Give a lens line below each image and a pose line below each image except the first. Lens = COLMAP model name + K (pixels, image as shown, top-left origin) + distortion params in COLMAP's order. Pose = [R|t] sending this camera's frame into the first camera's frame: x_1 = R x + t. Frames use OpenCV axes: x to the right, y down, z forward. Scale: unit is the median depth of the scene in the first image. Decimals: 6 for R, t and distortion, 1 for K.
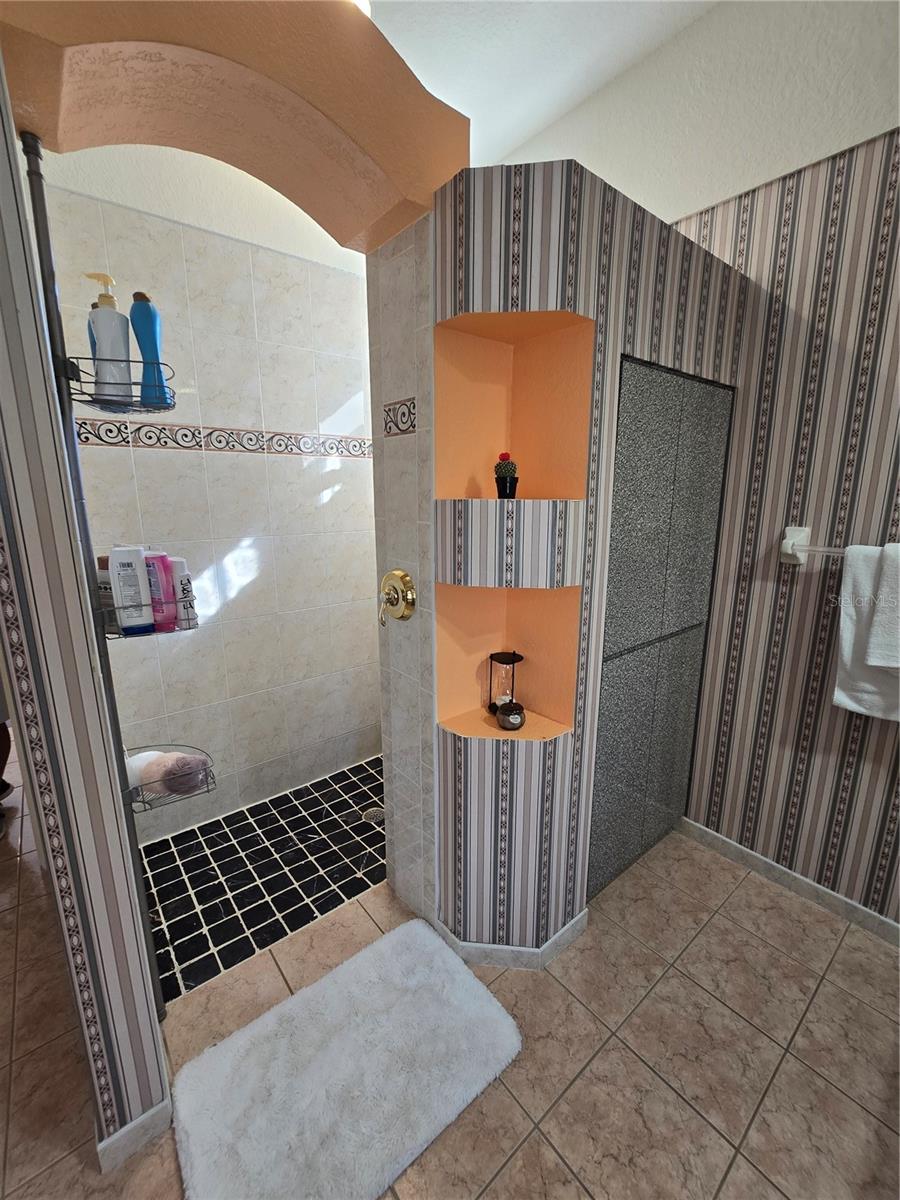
lens RADIAL K [[492.7, 0, 452.4], [0, 492.7, 599.1], [0, 0, 1]] dist [-0.005350, 0.001420]
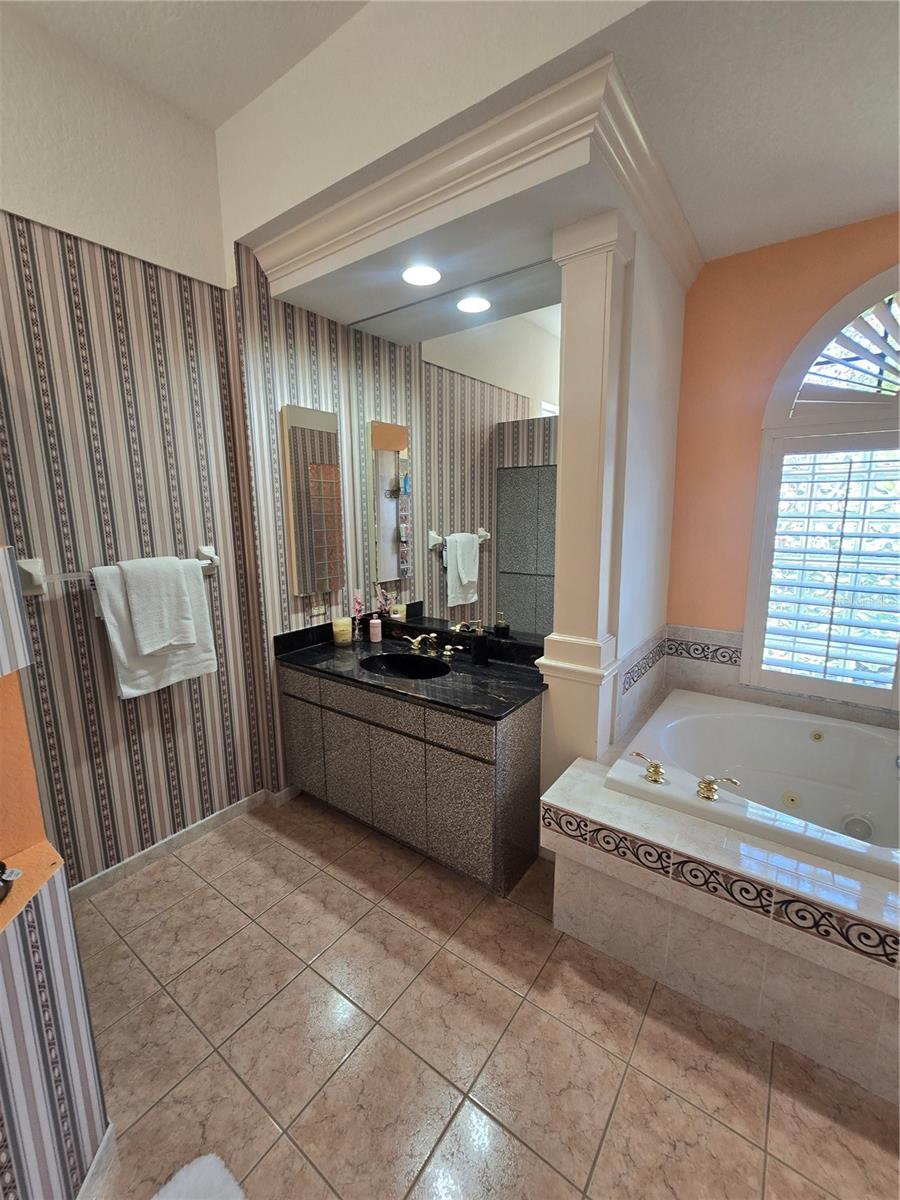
lens RADIAL K [[492.7, 0, 451.9], [0, 492.7, 594.8], [0, 0, 1]] dist [-0.005350, 0.001420]
pose [[-0.250853, -0.162032, 0.954368, -0.535115], [0.220252, 0.950480, 0.219265, -0.113987], [-0.942636, 0.265204, -0.202743, 0.427276]]
